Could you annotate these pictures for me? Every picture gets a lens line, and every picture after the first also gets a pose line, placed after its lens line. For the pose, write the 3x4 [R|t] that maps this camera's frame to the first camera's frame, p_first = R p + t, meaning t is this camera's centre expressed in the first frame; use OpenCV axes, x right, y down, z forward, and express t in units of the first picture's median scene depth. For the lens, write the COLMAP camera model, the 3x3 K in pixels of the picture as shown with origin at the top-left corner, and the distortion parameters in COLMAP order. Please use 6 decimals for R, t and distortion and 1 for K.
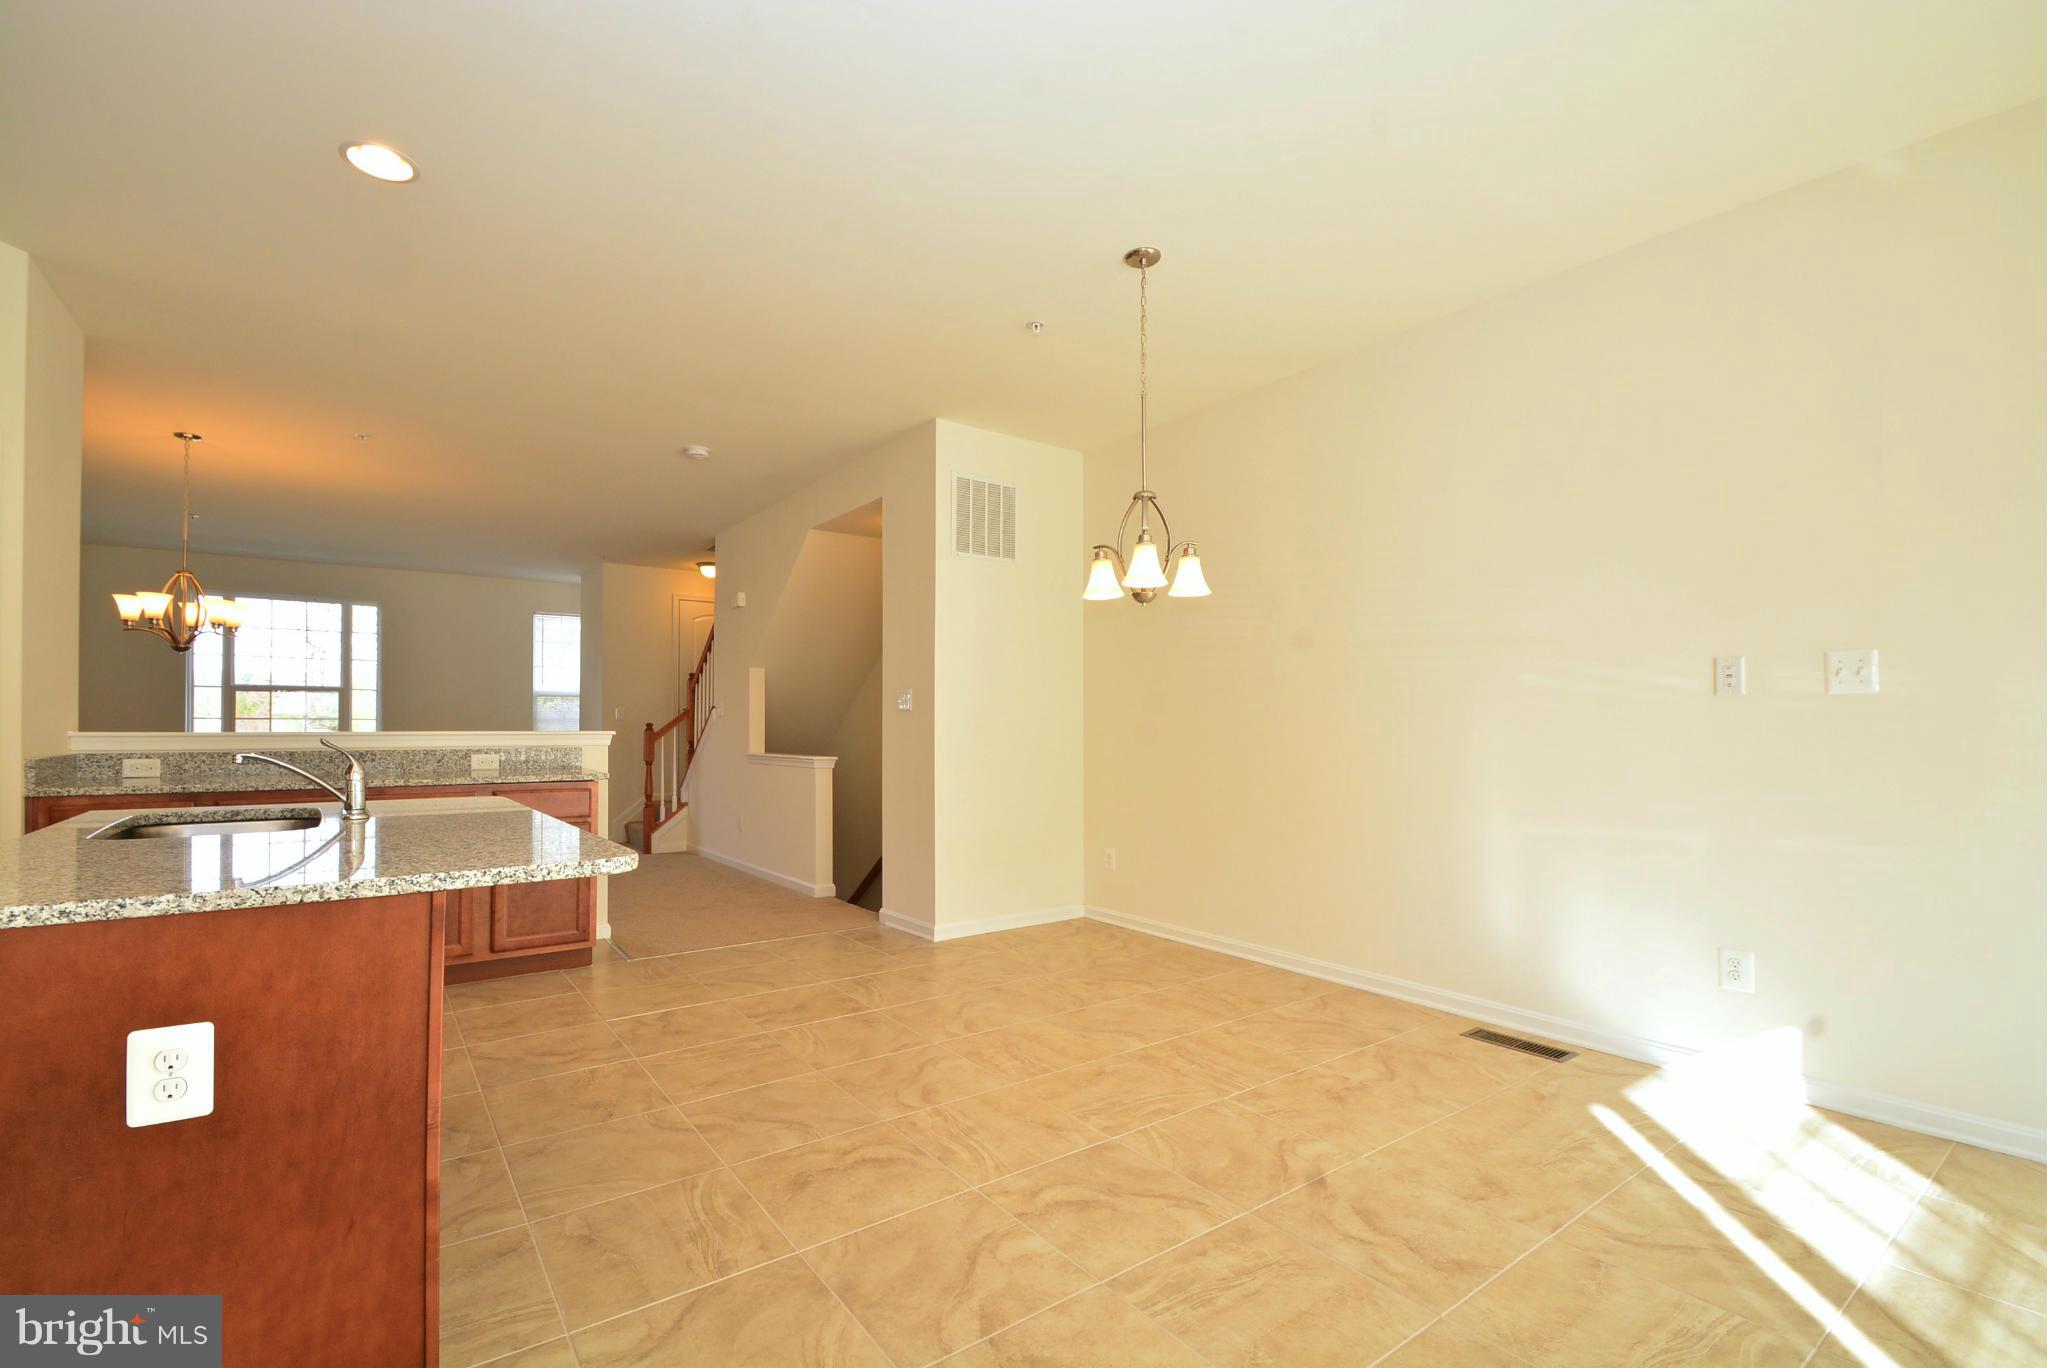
lens RADIAL K [[898.6, 0, 993.3], [0, 898.6, 716.4], [0, 0, 1]] dist [0.011621, -0.013141]
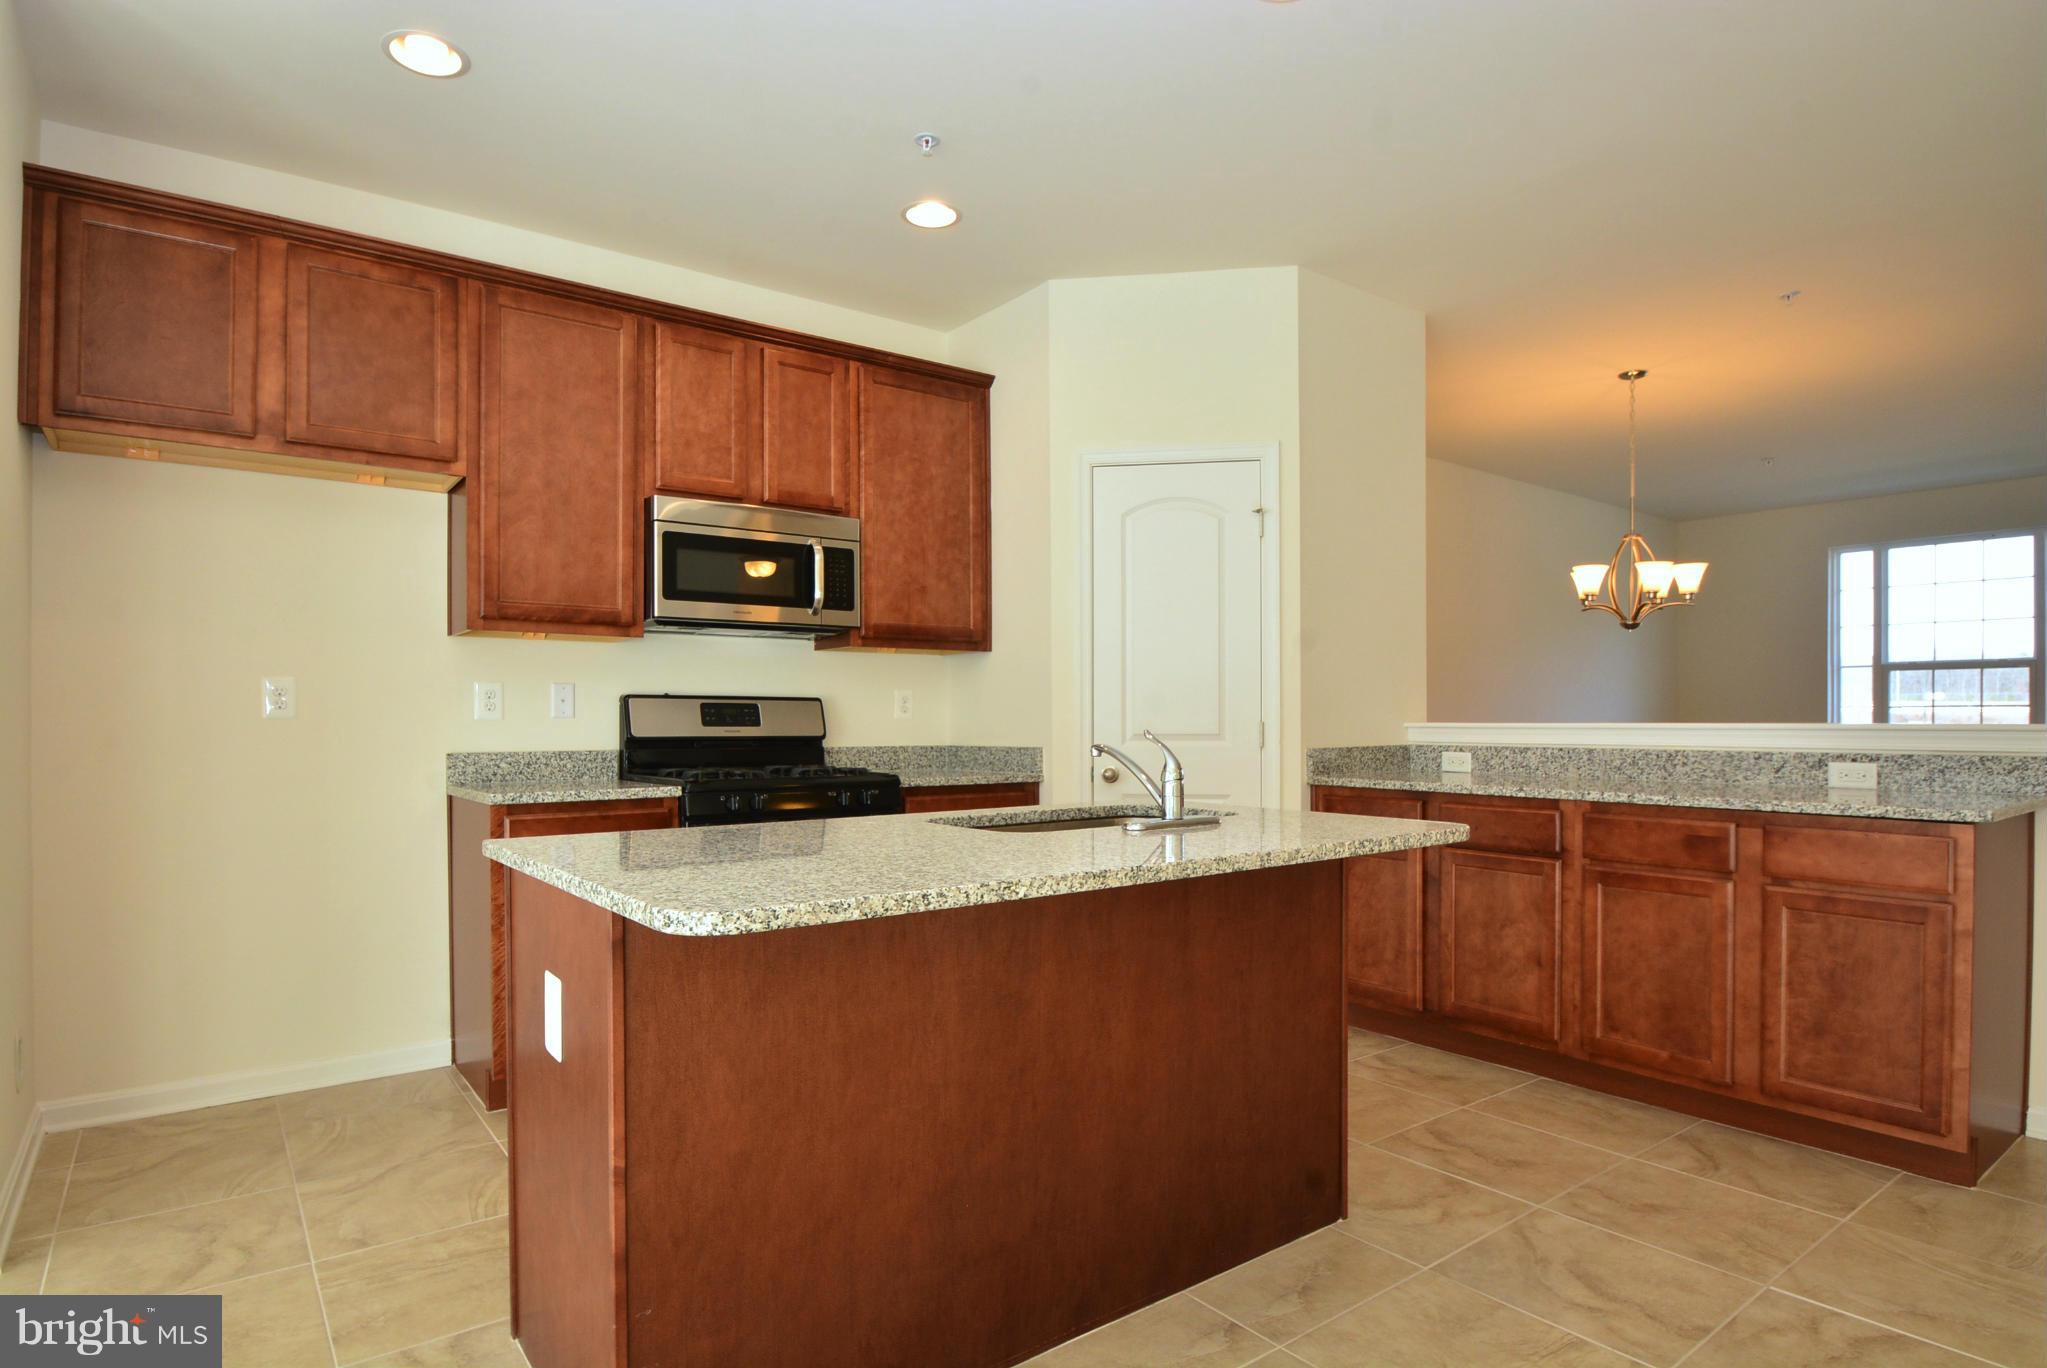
lens RADIAL K [[1094.9, 0, 993.2], [0, 1094.9, 724.0], [0, 0, 1]] dist [-0.008727, -0.013418]
pose [[0.014782, 0.004055, -0.999883, 0.167173], [0.013168, 0.999904, 0.004250, 0.007566], [0.999804, -0.013229, 0.014728, 0.517604]]
